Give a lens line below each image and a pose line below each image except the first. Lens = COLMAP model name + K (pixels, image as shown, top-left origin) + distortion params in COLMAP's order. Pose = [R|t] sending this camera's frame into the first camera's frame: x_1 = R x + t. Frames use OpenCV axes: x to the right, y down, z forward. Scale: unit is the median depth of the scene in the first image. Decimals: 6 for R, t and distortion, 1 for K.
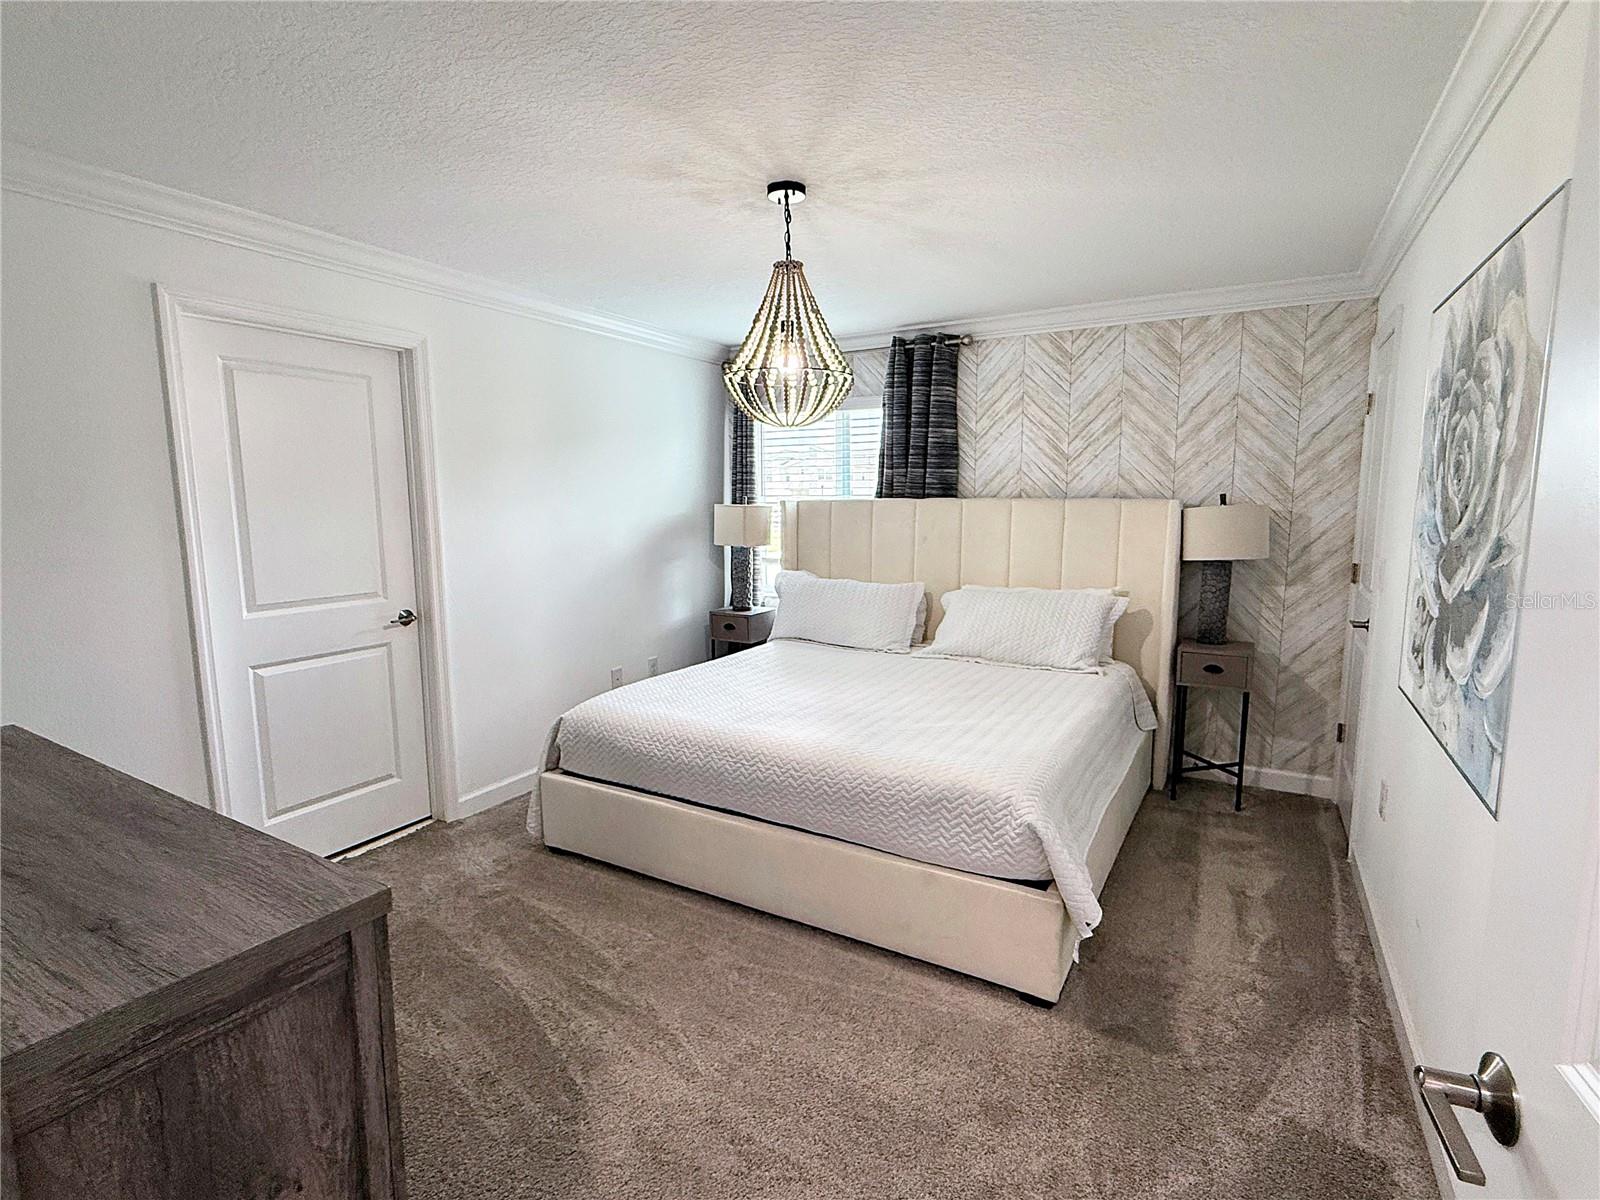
lens RADIAL K [[752.5, 0, 806.6], [0, 752.5, 597.4], [0, 0, 1]] dist [-0.002942, -0.000316]
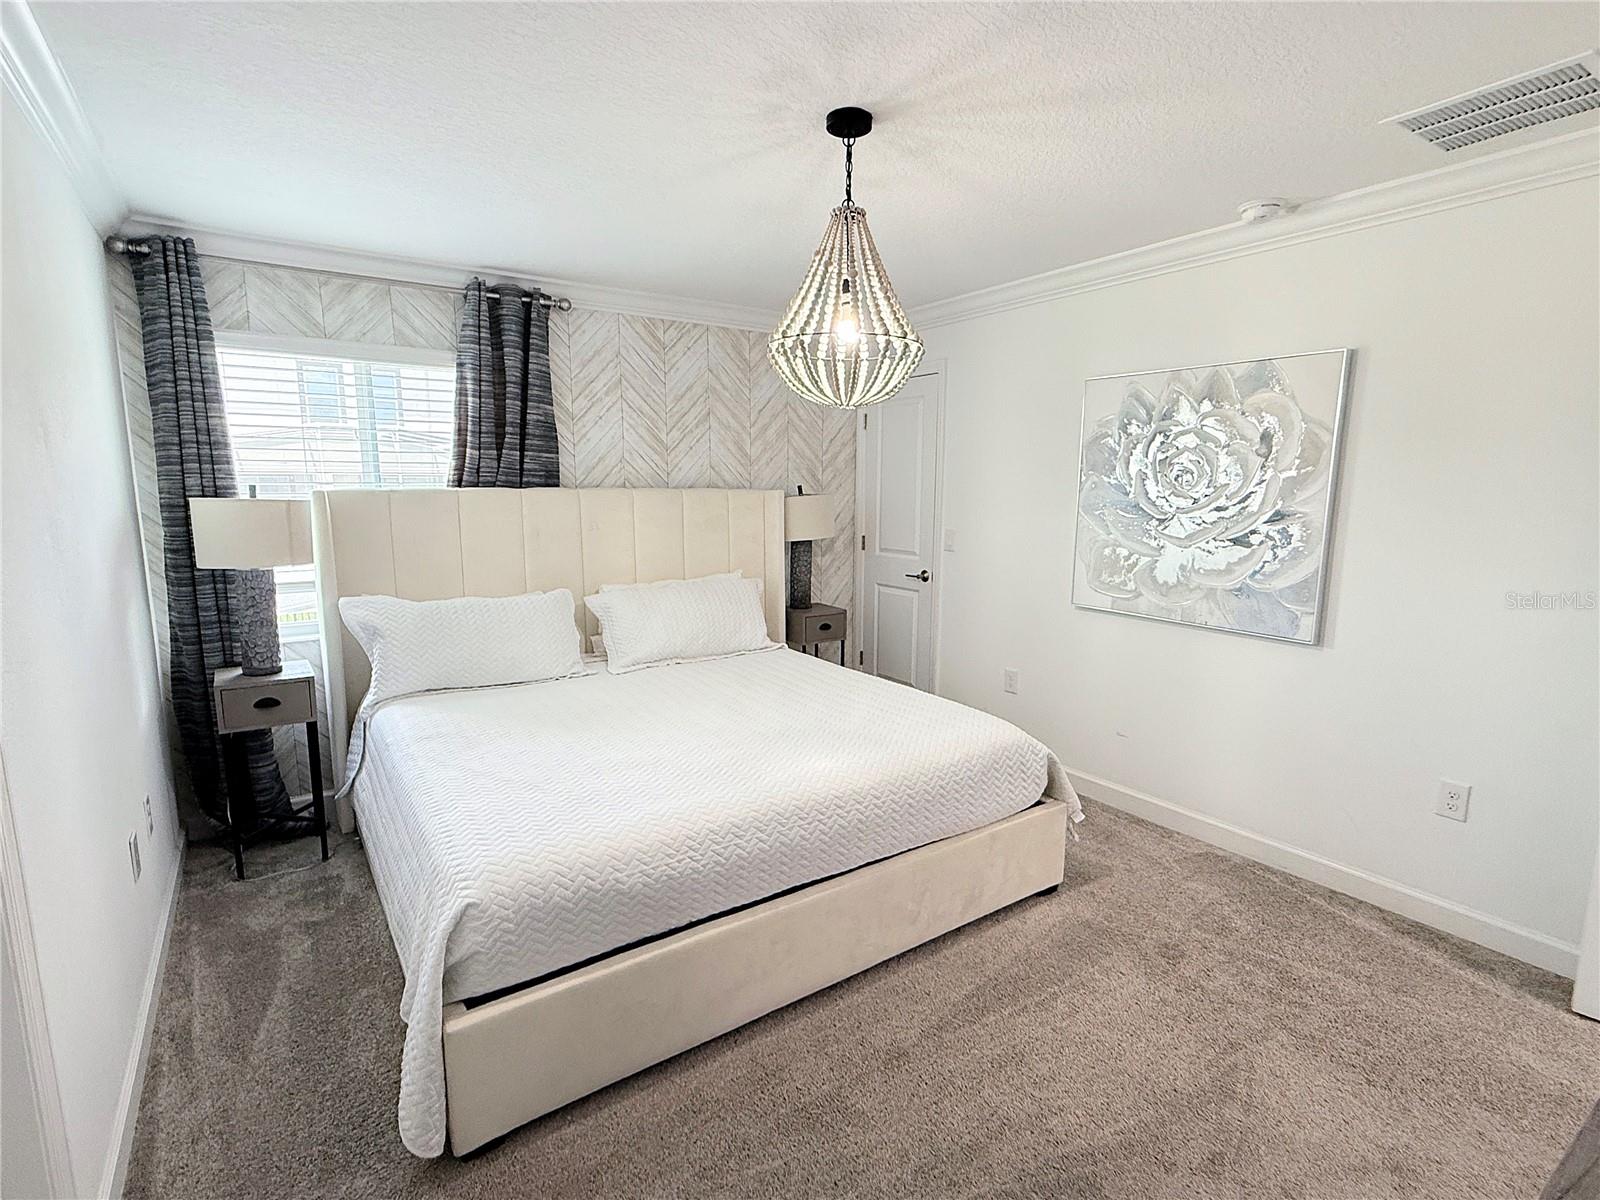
lens RADIAL K [[752.5, 0, 804.3], [0, 752.5, 601.2], [0, 0, 1]] dist [-0.002942, -0.000316]
pose [[0.451790, -0.131671, 0.882354, -0.465378], [0.111951, 0.989598, 0.090353, -0.052166], [-0.885072, 0.057960, 0.461832, 0.376186]]
